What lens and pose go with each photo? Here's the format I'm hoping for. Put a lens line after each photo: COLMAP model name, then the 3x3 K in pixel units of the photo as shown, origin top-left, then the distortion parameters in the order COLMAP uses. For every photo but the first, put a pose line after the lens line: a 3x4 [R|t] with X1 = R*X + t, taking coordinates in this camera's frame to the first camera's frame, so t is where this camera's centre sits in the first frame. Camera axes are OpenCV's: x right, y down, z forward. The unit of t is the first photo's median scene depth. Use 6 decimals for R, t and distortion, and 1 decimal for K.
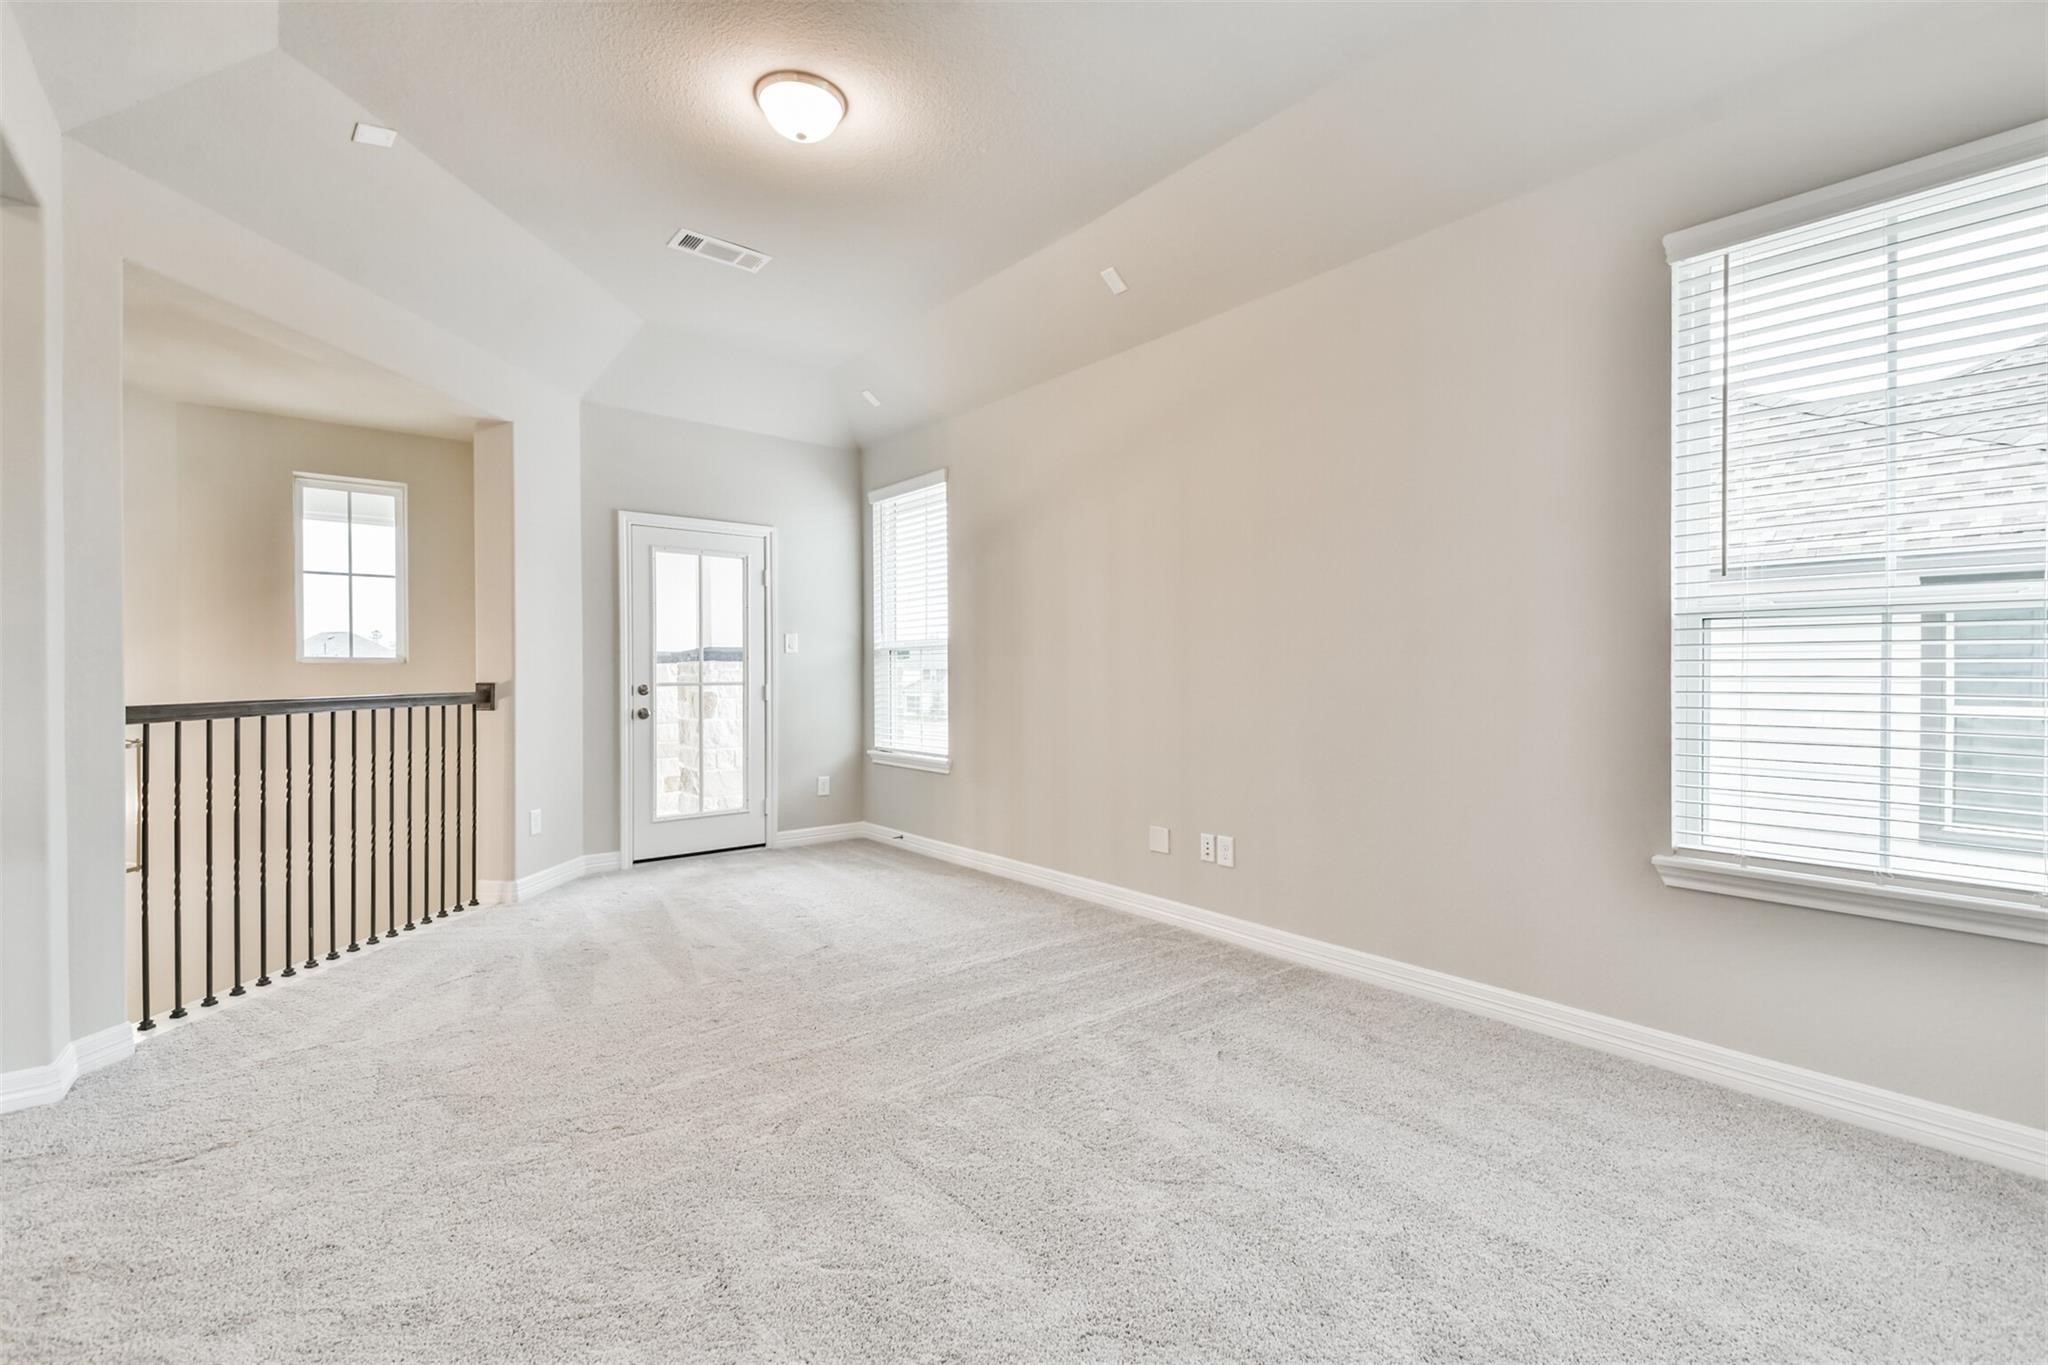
lens RADIAL K [[896.6, 0, 1024.2], [0, 896.6, 677.6], [0, 0, 1]] dist [0.005220, -0.000903]
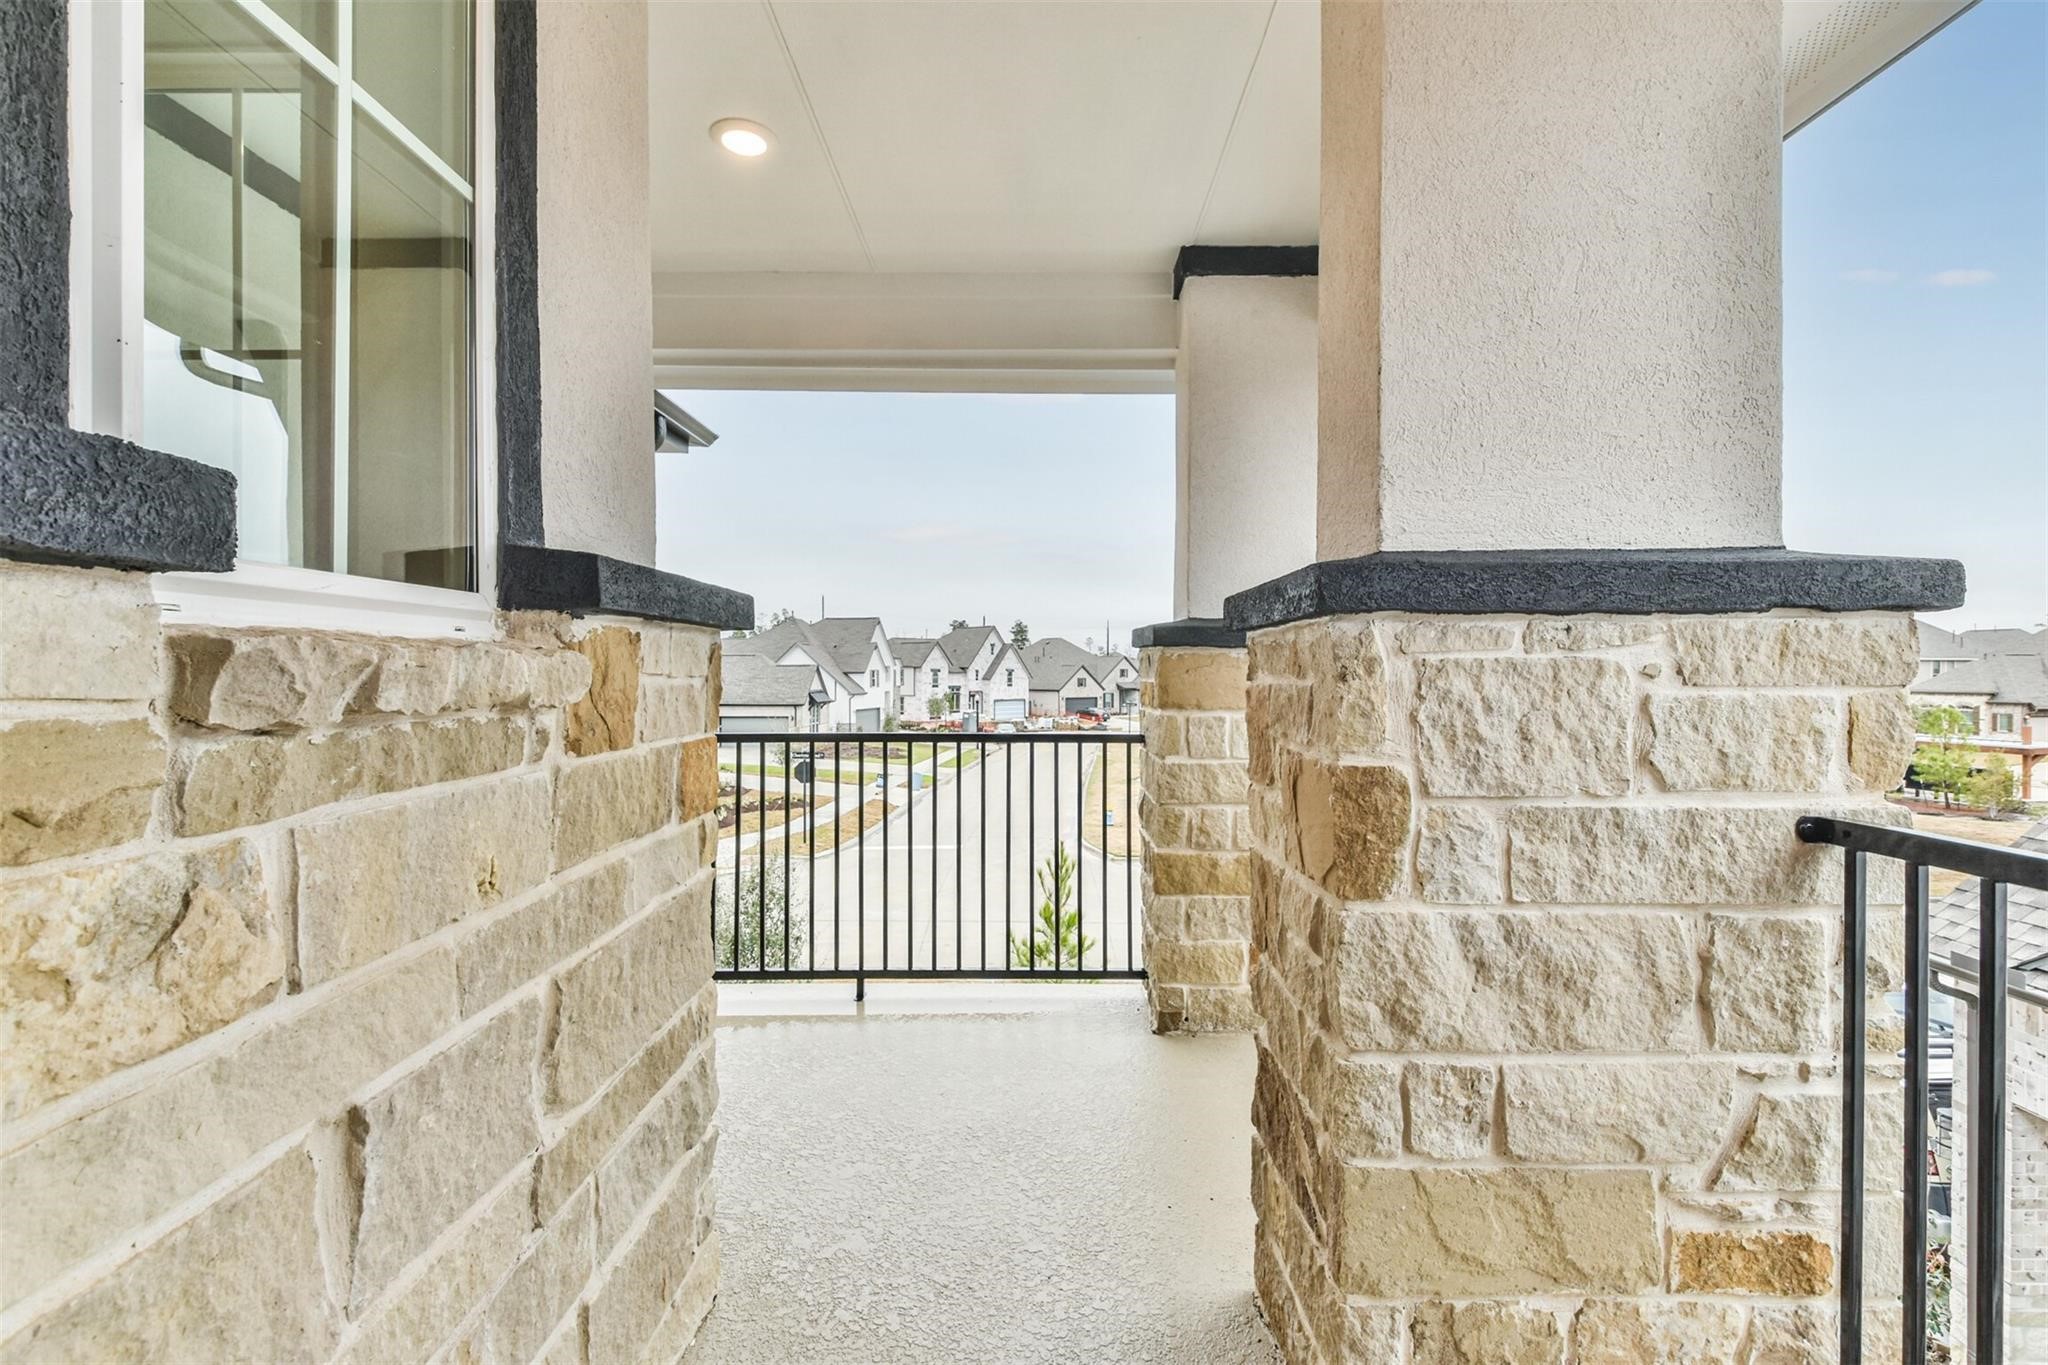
lens RADIAL K [[896.6, 0, 1025.0], [0, 896.6, 678.7], [0, 0, 1]] dist [0.005220, -0.000903]
pose [[0.759808, 0.003897, -0.650136, -0.276271], [-0.003371, 0.999992, 0.002055, -0.003978], [0.650139, 0.000630, 0.759815, 0.789591]]
